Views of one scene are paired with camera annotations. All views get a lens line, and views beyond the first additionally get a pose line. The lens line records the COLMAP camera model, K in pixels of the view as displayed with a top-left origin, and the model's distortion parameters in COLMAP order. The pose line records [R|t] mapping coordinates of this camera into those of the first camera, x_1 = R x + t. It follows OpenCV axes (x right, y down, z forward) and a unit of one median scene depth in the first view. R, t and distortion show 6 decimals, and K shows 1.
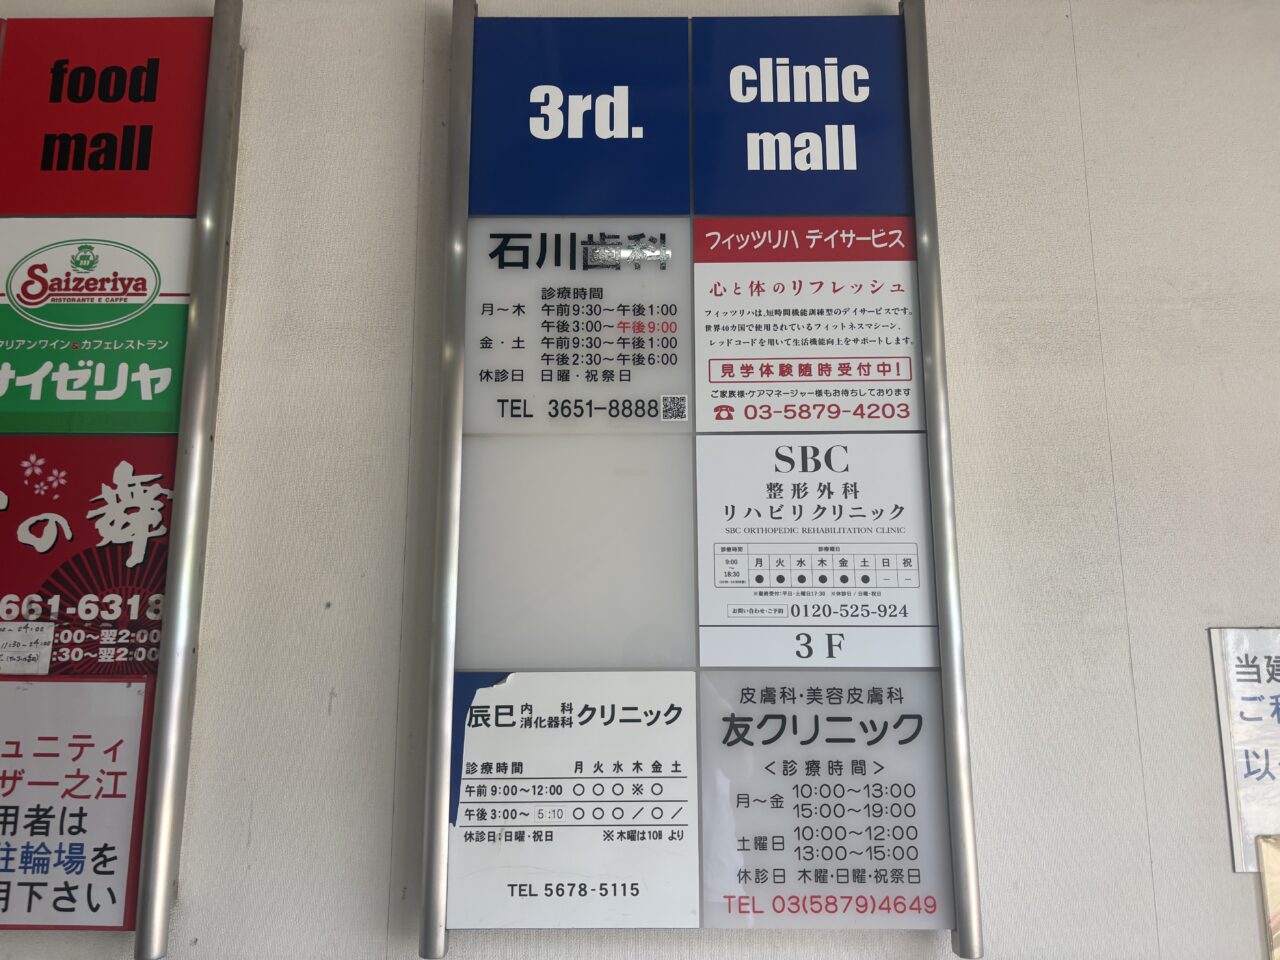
lens RADIAL K [[979.7, 0, 639.8], [0, 979.7, 478.9], [0, 0, 1]] dist [0.000088, -0.000585]
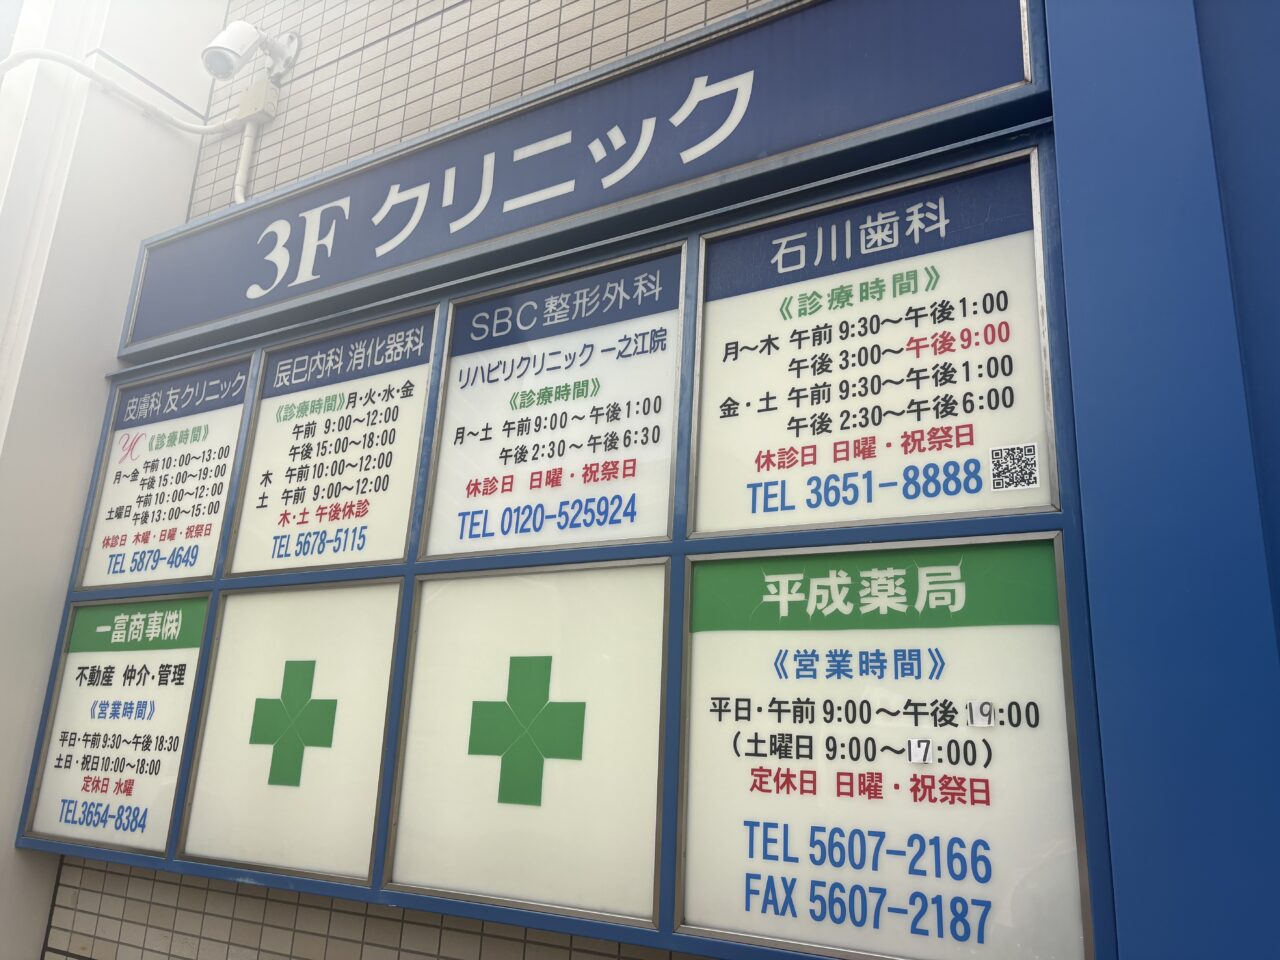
lens RADIAL K [[979.7, 0, 641.7], [0, 979.7, 484.1], [0, 0, 1]] dist [0.000088, -0.000585]
pose [[0.949591, -0.031028, -0.311952, 0.007233], [-0.000277, 0.995006, -0.099812, -0.012312], [0.313491, 0.094867, 0.944840, 0.368195]]
